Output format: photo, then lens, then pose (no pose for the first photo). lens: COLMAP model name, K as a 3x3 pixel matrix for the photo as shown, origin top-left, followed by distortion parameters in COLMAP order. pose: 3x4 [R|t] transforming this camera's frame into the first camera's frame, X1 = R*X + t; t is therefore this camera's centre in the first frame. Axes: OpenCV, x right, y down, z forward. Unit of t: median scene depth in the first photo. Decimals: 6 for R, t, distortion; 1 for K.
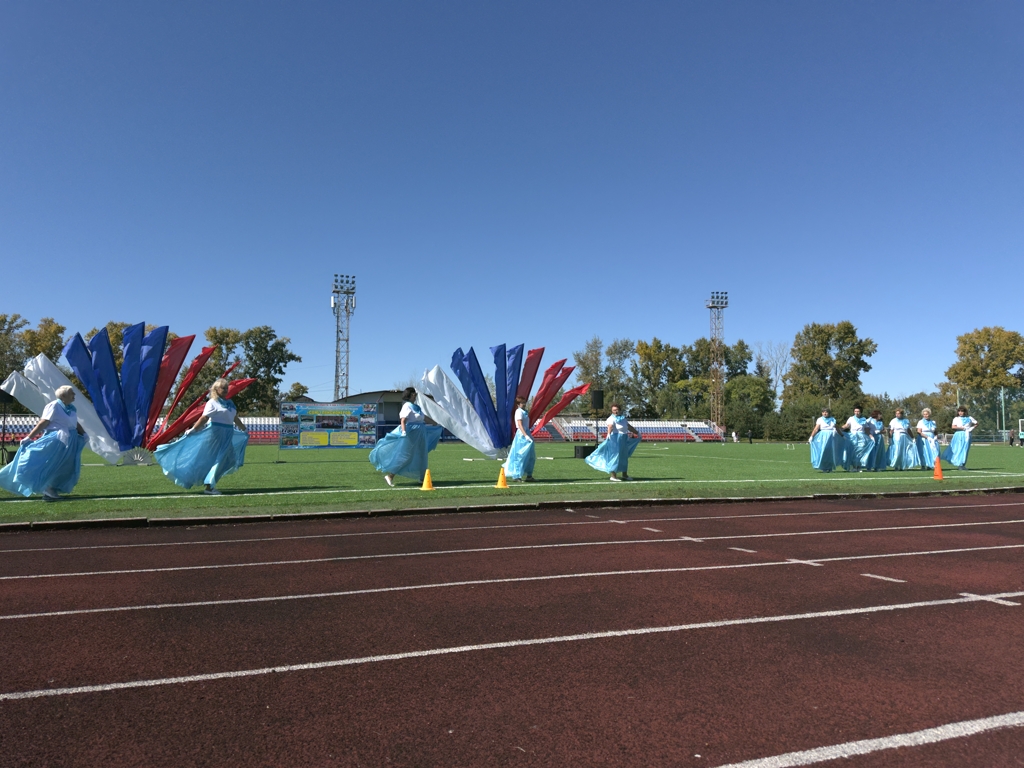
lens RADIAL K [[708.7, 0, 515.8], [0, 708.7, 386.0], [0, 0, 1]] dist [0.092529, -0.124887]
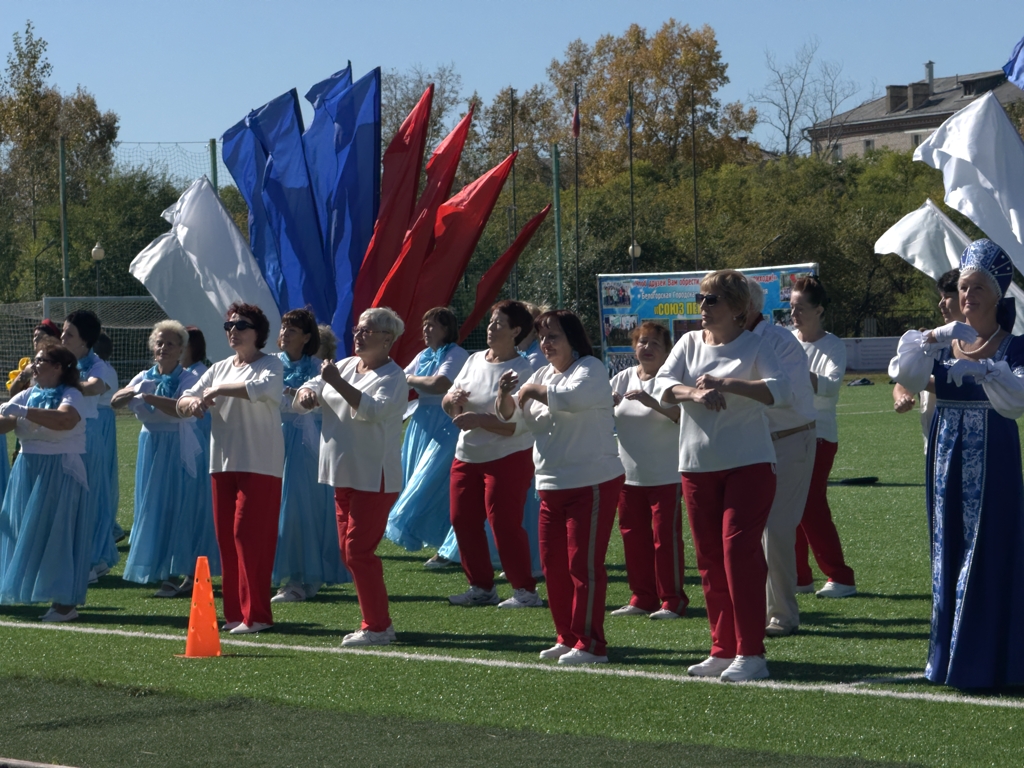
lens RADIAL K [[3575.7, 0, 511.7], [0, 3575.7, 384.1], [0, 0, 1]] dist [0.315635, 0.000000]
pose [[0.338395, 0.000930, -0.941004, 0.181573], [0.098201, 0.994504, 0.036297, 0.001451], [0.935866, -0.104690, 0.336444, 0.078497]]
